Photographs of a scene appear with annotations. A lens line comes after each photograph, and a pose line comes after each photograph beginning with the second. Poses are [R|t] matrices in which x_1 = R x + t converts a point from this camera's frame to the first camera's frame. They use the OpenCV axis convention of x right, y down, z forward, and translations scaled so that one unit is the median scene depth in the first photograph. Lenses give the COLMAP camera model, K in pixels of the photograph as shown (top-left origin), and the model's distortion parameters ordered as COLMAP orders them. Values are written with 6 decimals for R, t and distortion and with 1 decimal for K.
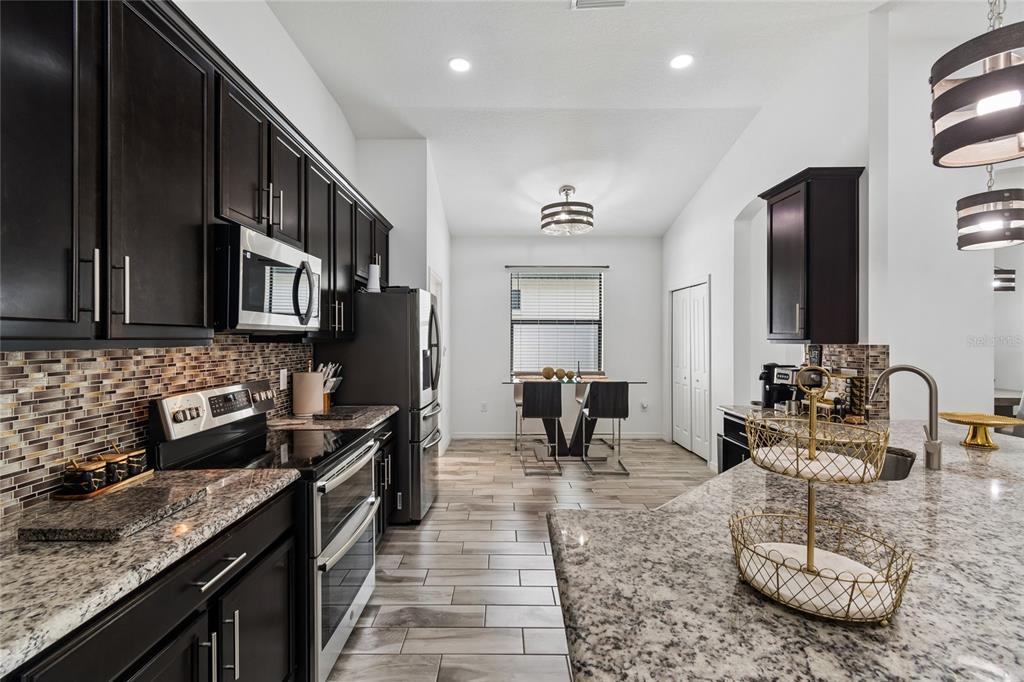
lens RADIAL K [[454.6, 0, 502.1], [0, 454.6, 338.3], [0, 0, 1]] dist [0.002353, -0.001828]
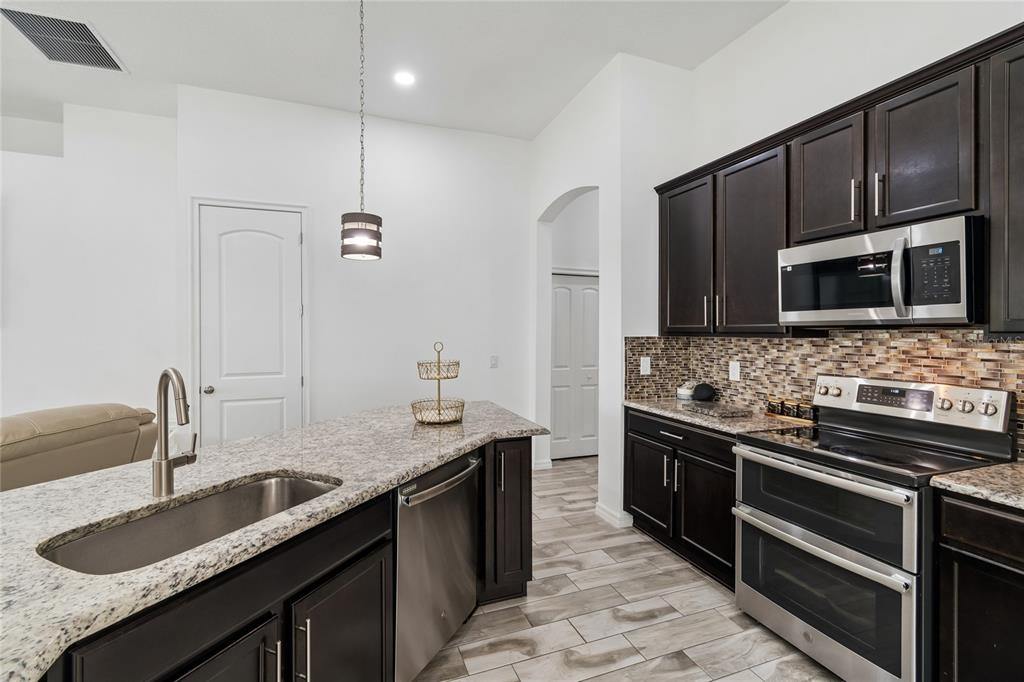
lens RADIAL K [[454.6, 0, 503.8], [0, 454.6, 331.4], [0, 0, 1]] dist [0.002353, -0.001828]
pose [[-0.936010, -0.002303, -0.351965, 0.413153], [-0.002031, 0.999997, -0.001140, -0.000526], [0.351967, -0.000352, -0.936012, 1.206248]]
